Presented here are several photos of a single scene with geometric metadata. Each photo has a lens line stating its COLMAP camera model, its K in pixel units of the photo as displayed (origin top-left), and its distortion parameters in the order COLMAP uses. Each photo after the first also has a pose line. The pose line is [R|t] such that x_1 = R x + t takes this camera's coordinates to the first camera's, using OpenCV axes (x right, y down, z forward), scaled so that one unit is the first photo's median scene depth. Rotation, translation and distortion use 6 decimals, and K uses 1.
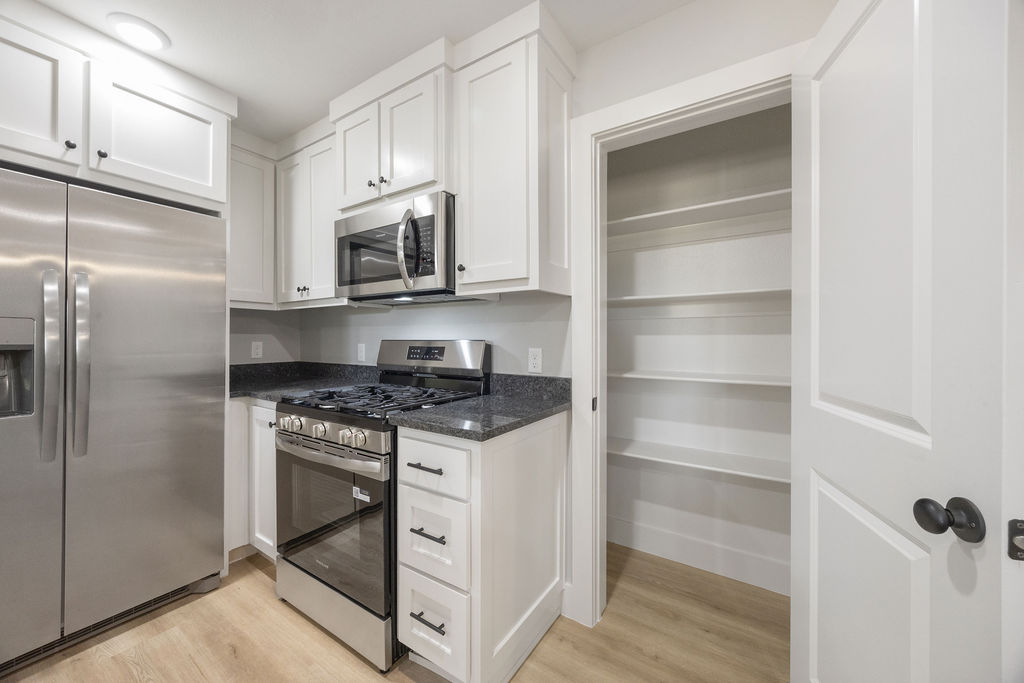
lens RADIAL K [[382.0, 0, 512.0], [0, 382.0, 341.5], [0, 0, 1]] dist [0.000758, 0.000122]
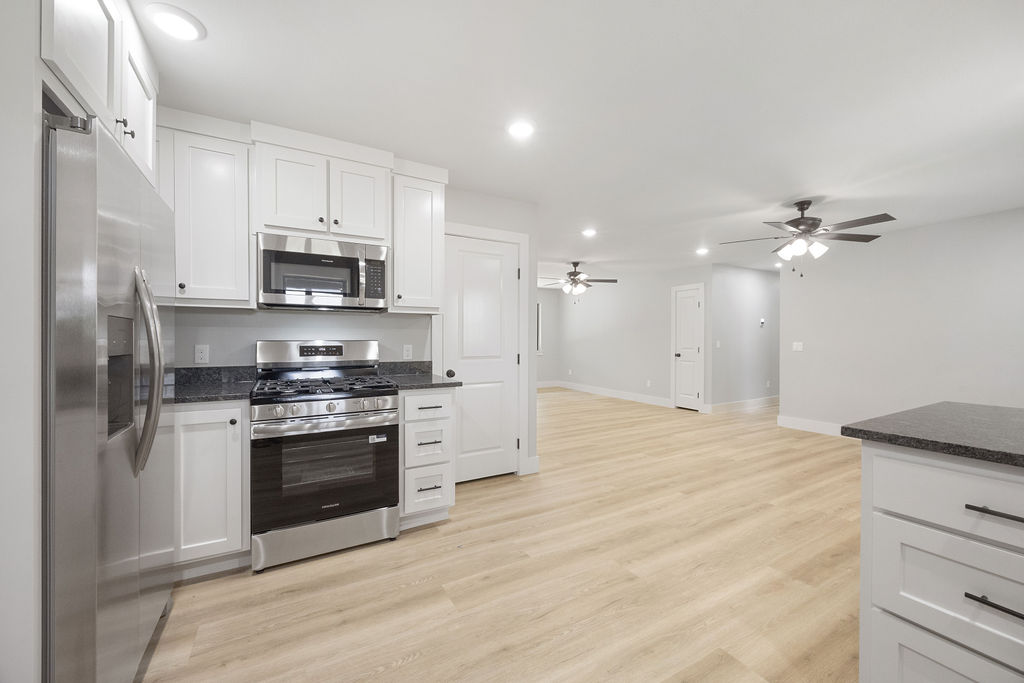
lens RADIAL K [[397.1, 0, 512.0], [0, 397.1, 341.5], [0, 0, 1]] dist [0.000404, 0.000122]
pose [[0.454255, -0.009075, 0.890825, -1.442097], [0.007435, 0.999952, 0.006396, -0.003896], [-0.890840, 0.003718, 0.454301, -0.212403]]
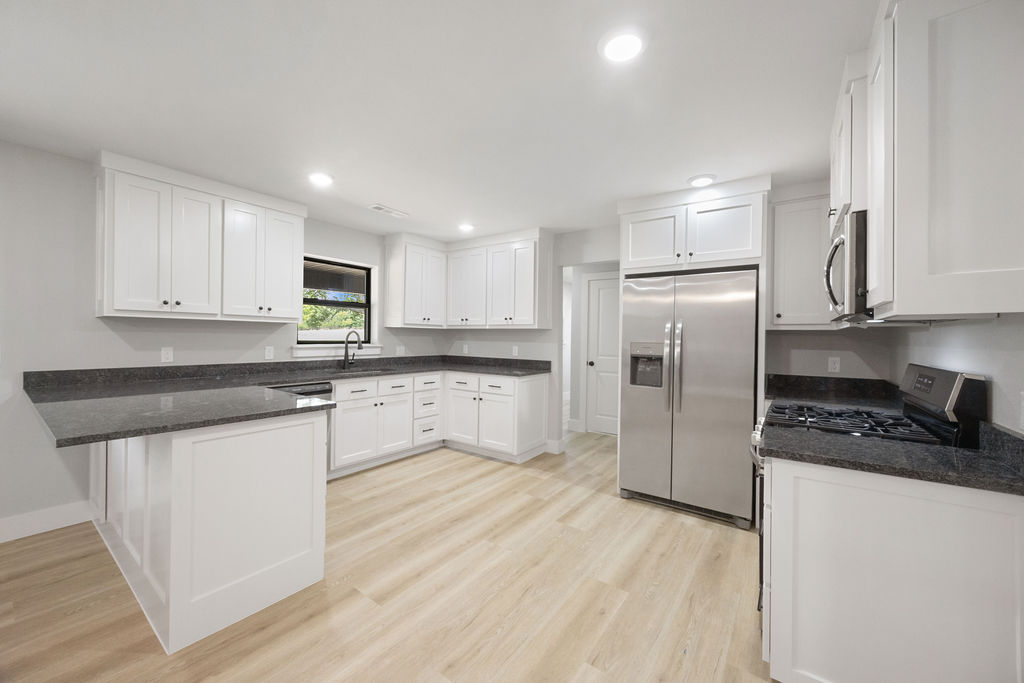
lens RADIAL K [[388.7, 0, 512.0], [0, 388.7, 341.5], [0, 0, 1]] dist [-0.000163, 0.000002]
pose [[-0.045953, 0.002064, -0.998941, 0.820804], [-0.023019, 0.999730, 0.003125, -0.044397], [0.998678, 0.023139, -0.045894, 0.208503]]
